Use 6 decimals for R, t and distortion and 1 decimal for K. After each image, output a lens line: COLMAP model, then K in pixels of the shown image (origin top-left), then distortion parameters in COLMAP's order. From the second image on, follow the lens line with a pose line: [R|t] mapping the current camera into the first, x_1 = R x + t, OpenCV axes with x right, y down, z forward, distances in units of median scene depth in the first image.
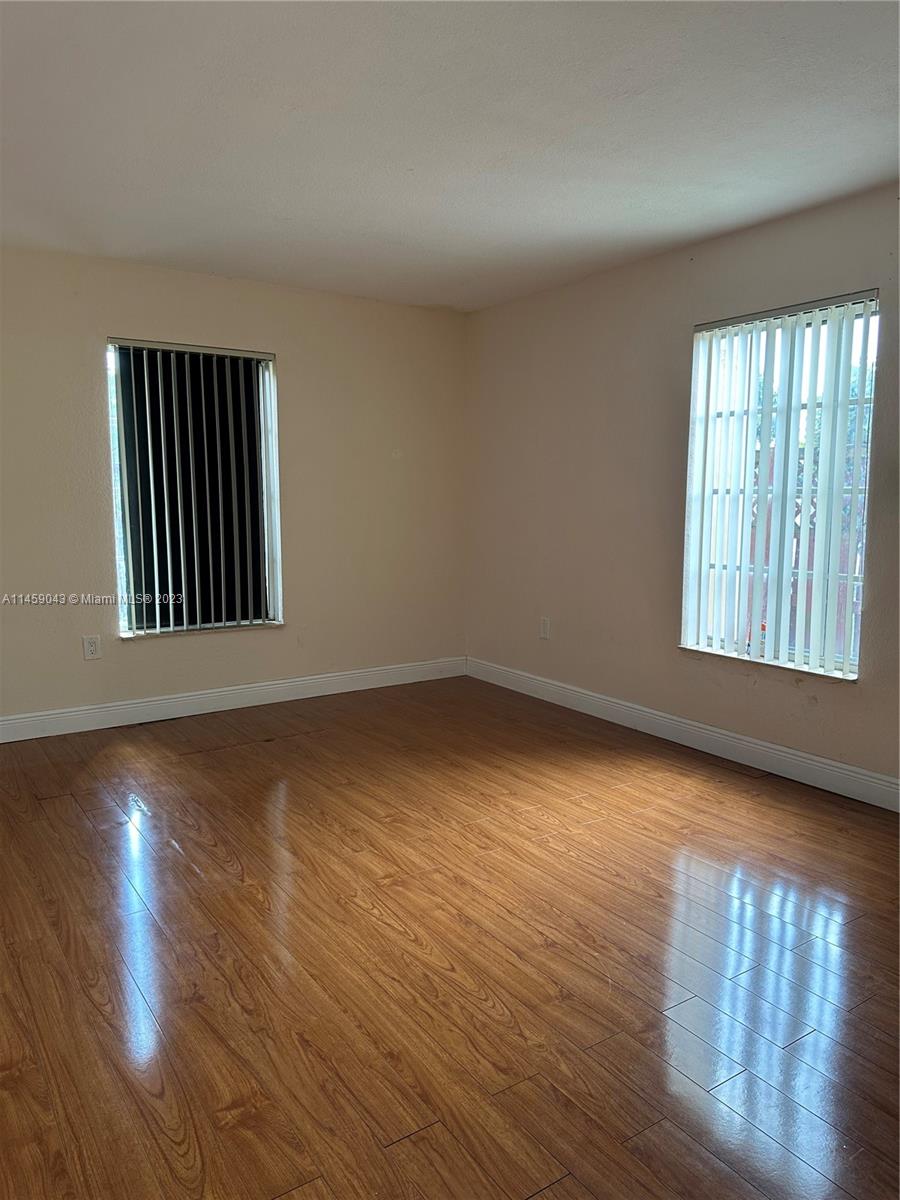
lens RADIAL K [[837.1, 0, 450.0], [0, 837.1, 600.0], [0, 0, 1]] dist [0.161960, -0.264001]
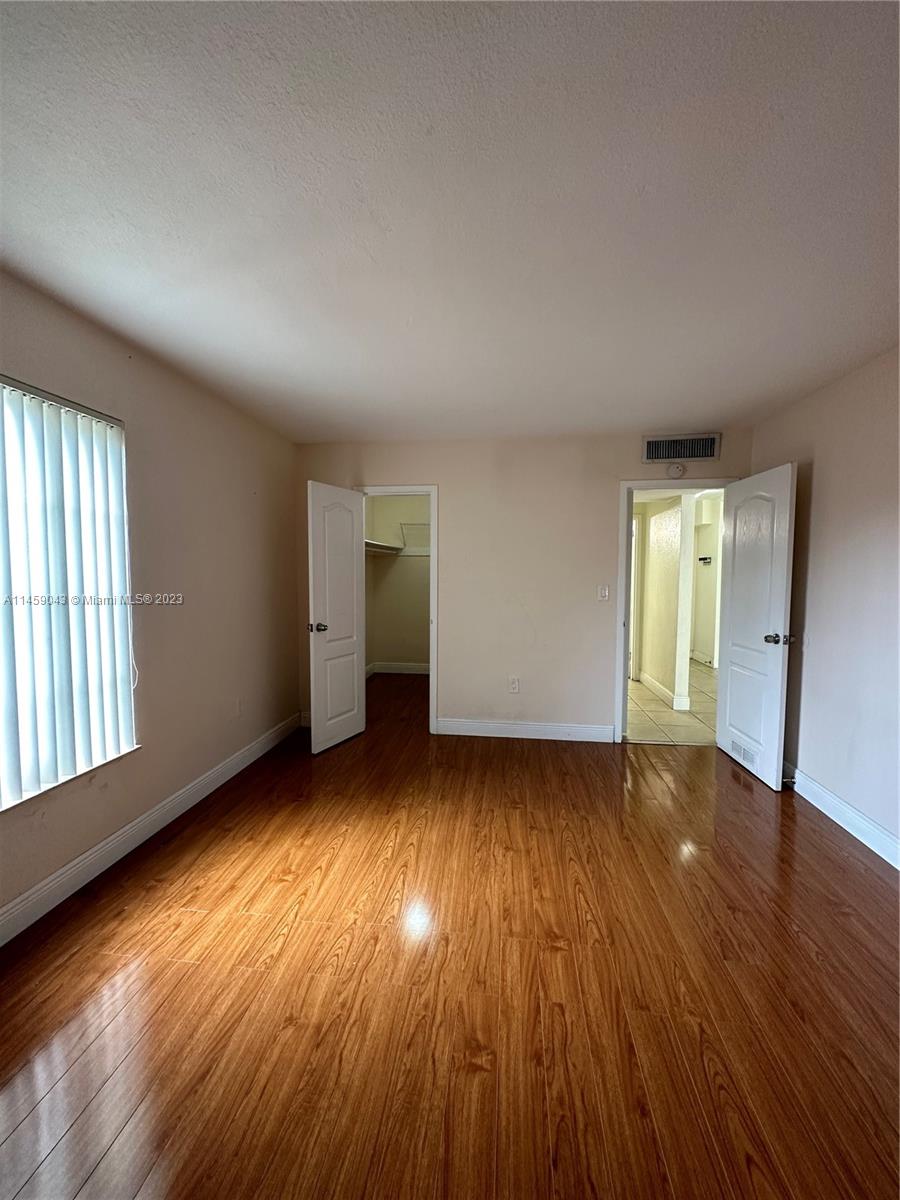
lens RADIAL K [[478.4, 0, 450.0], [0, 478.4, 600.0], [0, 0, 1]] dist [-0.001149, 0.000111]
pose [[-0.753427, -0.043445, 0.656095, -0.311248], [0.077397, 0.985018, 0.154105, -0.193114], [-0.652961, 0.166887, -0.738777, 1.291486]]
